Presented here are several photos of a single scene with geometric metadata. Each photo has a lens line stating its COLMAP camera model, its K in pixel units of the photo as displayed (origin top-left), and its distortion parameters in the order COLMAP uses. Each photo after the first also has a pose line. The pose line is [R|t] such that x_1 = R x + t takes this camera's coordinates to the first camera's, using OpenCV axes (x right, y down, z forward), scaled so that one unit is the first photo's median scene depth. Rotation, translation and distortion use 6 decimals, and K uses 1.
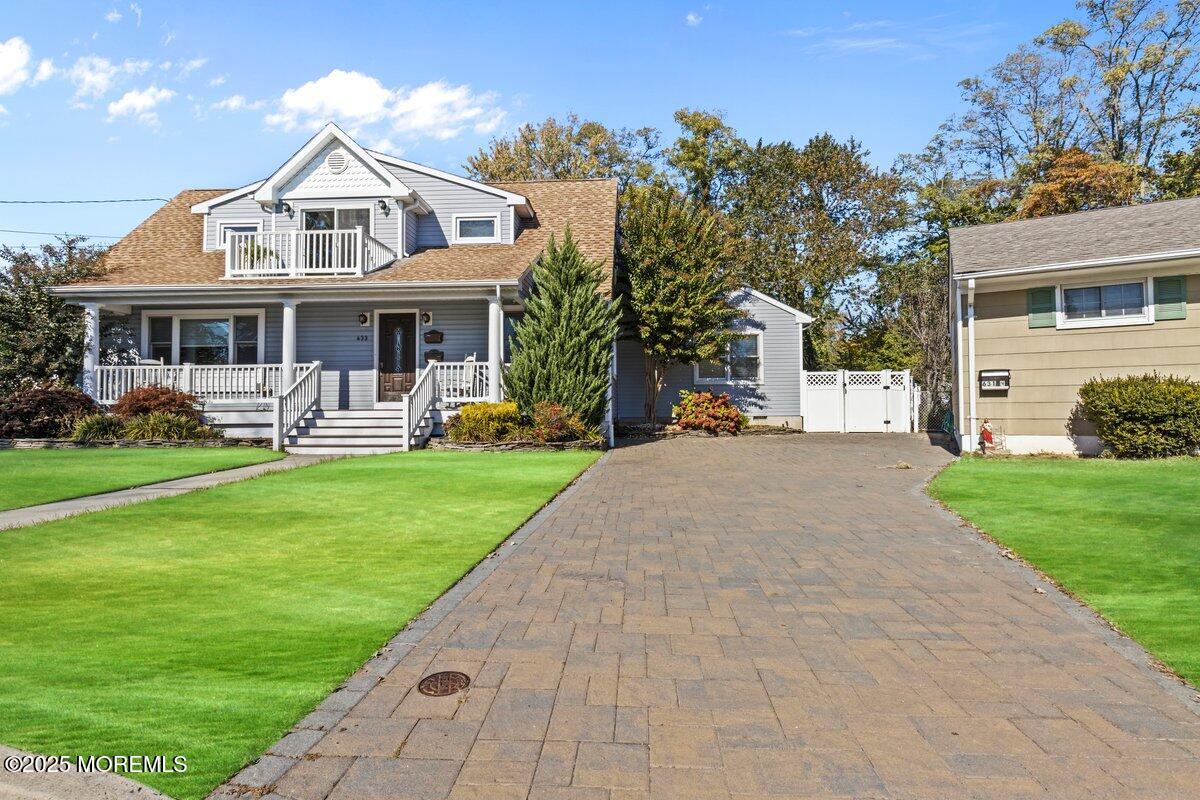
lens RADIAL K [[557.0, 0, 605.8], [0, 557.0, 390.6], [0, 0, 1]] dist [0.002474, 0.000482]
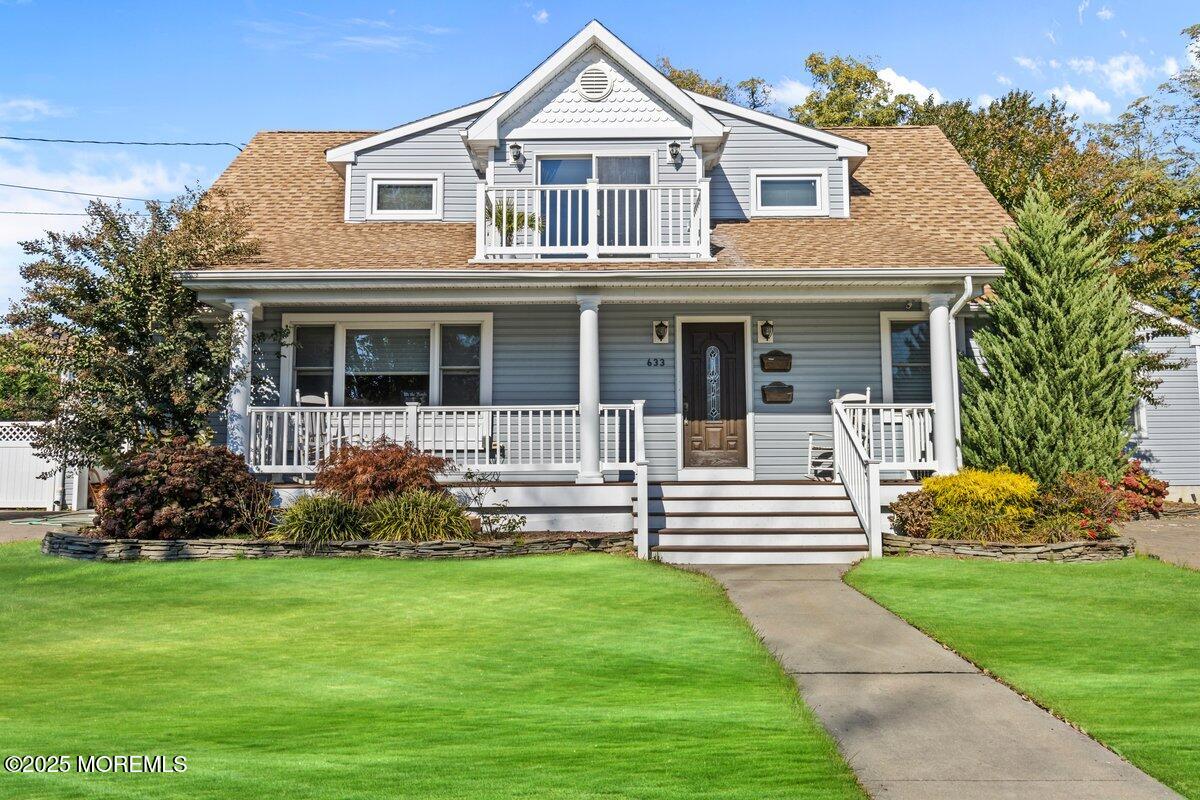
lens RADIAL K [[745.4, 0, 600.0], [0, 745.4, 400.0], [0, 0, 1]] dist [-0.002935, 0.002257]
pose [[0.998905, 0.005090, 0.046516, -0.537638], [-0.002739, 0.998722, -0.050474, -0.011787], [-0.046713, 0.050291, 0.997642, 0.190458]]
